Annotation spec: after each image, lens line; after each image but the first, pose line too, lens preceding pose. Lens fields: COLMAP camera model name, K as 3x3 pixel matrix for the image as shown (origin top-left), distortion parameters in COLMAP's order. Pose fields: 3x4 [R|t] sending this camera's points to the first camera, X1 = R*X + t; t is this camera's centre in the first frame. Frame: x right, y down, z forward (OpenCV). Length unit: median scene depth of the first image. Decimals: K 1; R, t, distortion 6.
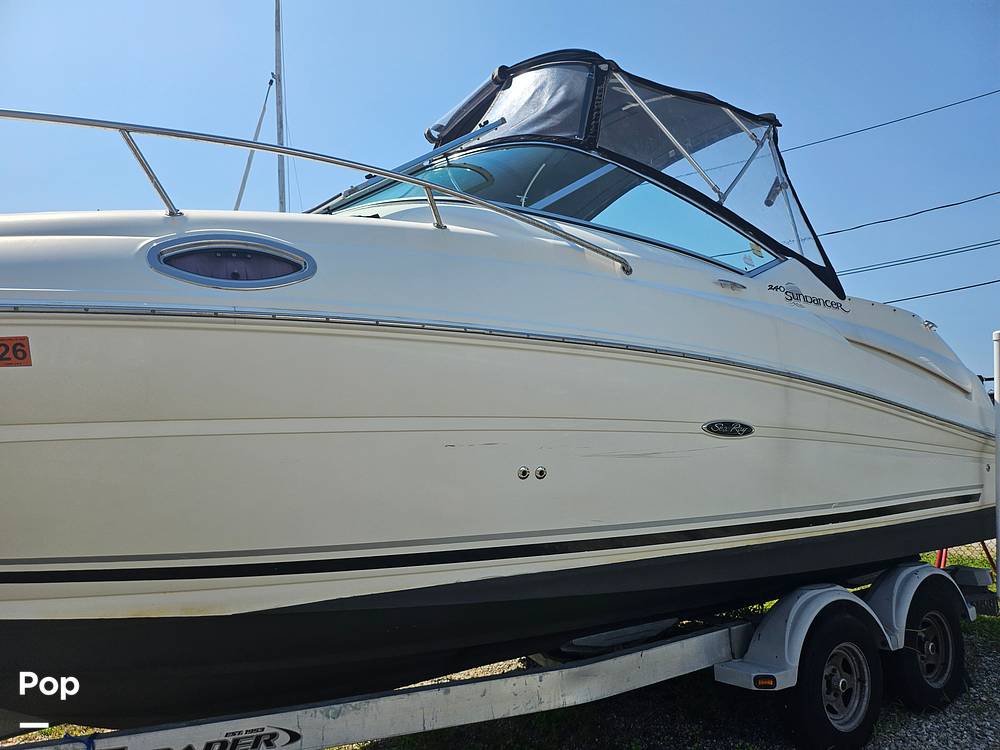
lens RADIAL K [[720.7, 0, 499.7], [0, 720.7, 371.7], [0, 0, 1]] dist [0.053600, -0.067234]
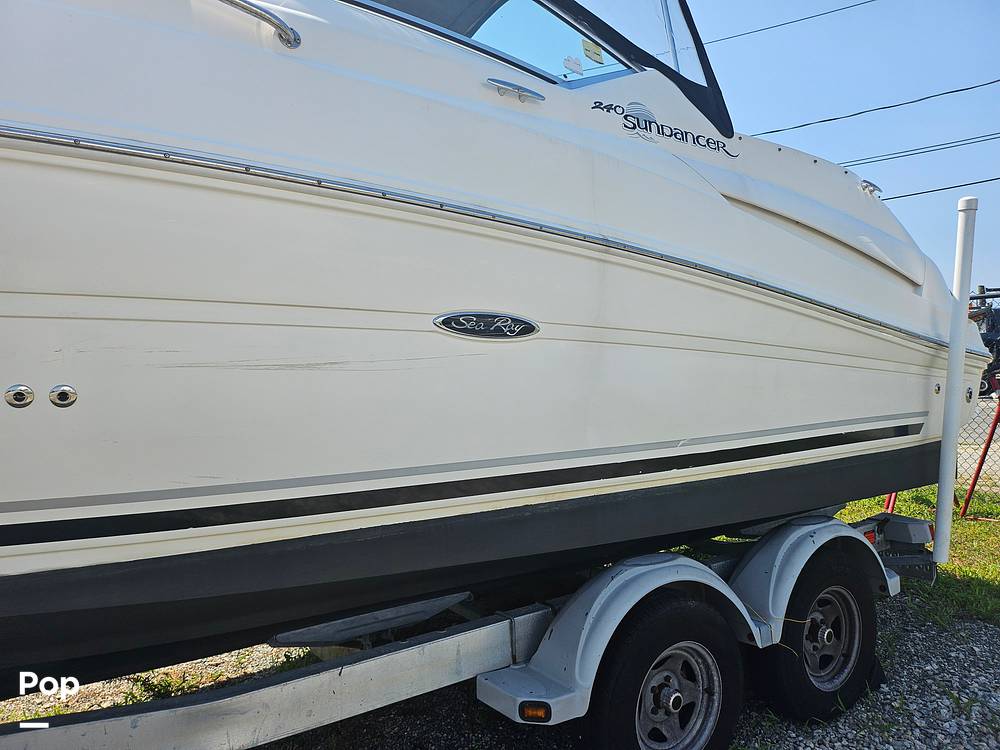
lens RADIAL K [[720.7, 0, 493.3], [0, 720.7, 367.0], [0, 0, 1]] dist [0.053600, -0.067234]
pose [[0.999878, 0.014205, -0.006439, 0.288459], [-0.013337, 0.992795, 0.119083, 0.036224], [0.008084, -0.118983, 0.992863, 0.342181]]
